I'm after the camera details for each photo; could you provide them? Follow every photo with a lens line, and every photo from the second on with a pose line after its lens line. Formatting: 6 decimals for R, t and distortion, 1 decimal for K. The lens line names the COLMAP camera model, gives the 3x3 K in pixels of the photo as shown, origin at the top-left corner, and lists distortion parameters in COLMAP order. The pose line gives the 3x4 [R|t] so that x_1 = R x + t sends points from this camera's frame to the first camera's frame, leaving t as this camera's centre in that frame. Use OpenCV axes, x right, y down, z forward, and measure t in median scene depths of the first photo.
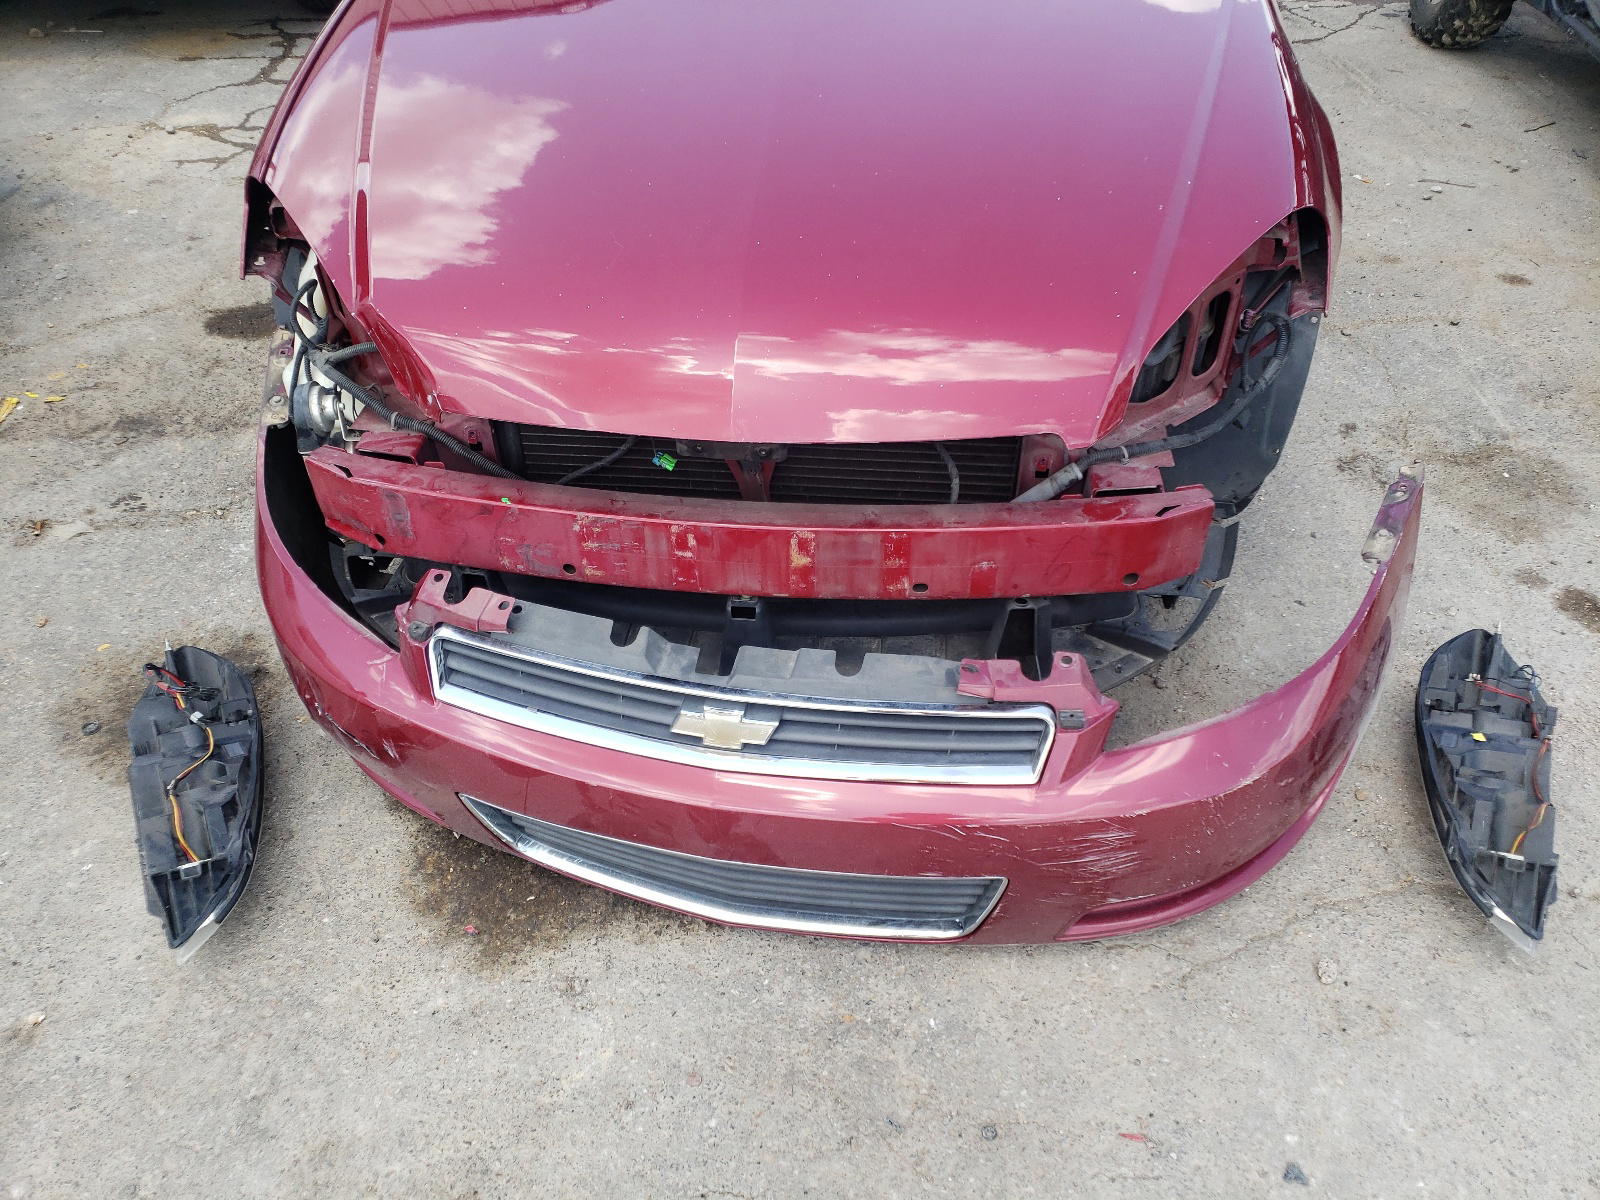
lens RADIAL K [[1294.1, 0, 800.0], [0, 1294.1, 600.0], [0, 0, 1]] dist [0.049663, -0.005154]
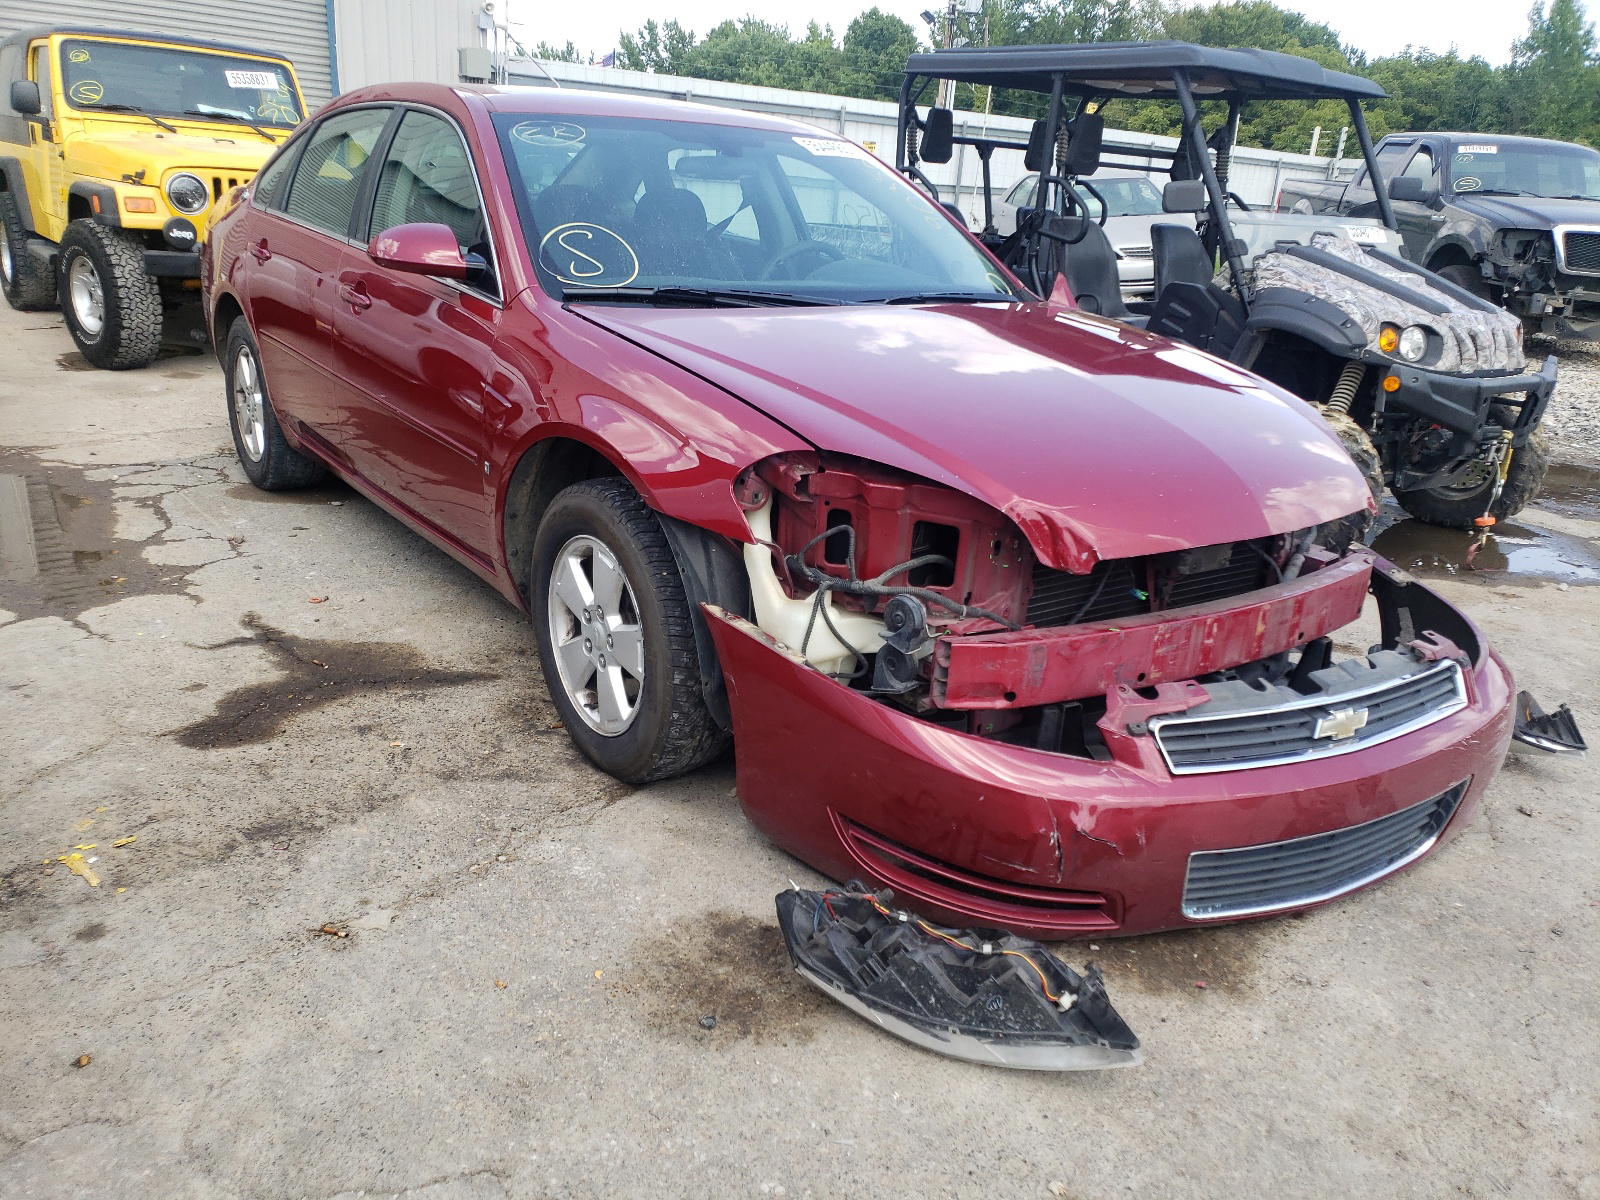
lens RADIAL K [[1294.1, 0, 800.0], [0, 1294.1, 600.0], [0, 0, 1]] dist [0.049663, -0.005154]
pose [[0.742944, -0.161946, 0.649467, -1.291992], [0.363172, 0.912580, -0.187890, 0.026278], [-0.562263, 0.375461, 0.736811, 0.210665]]
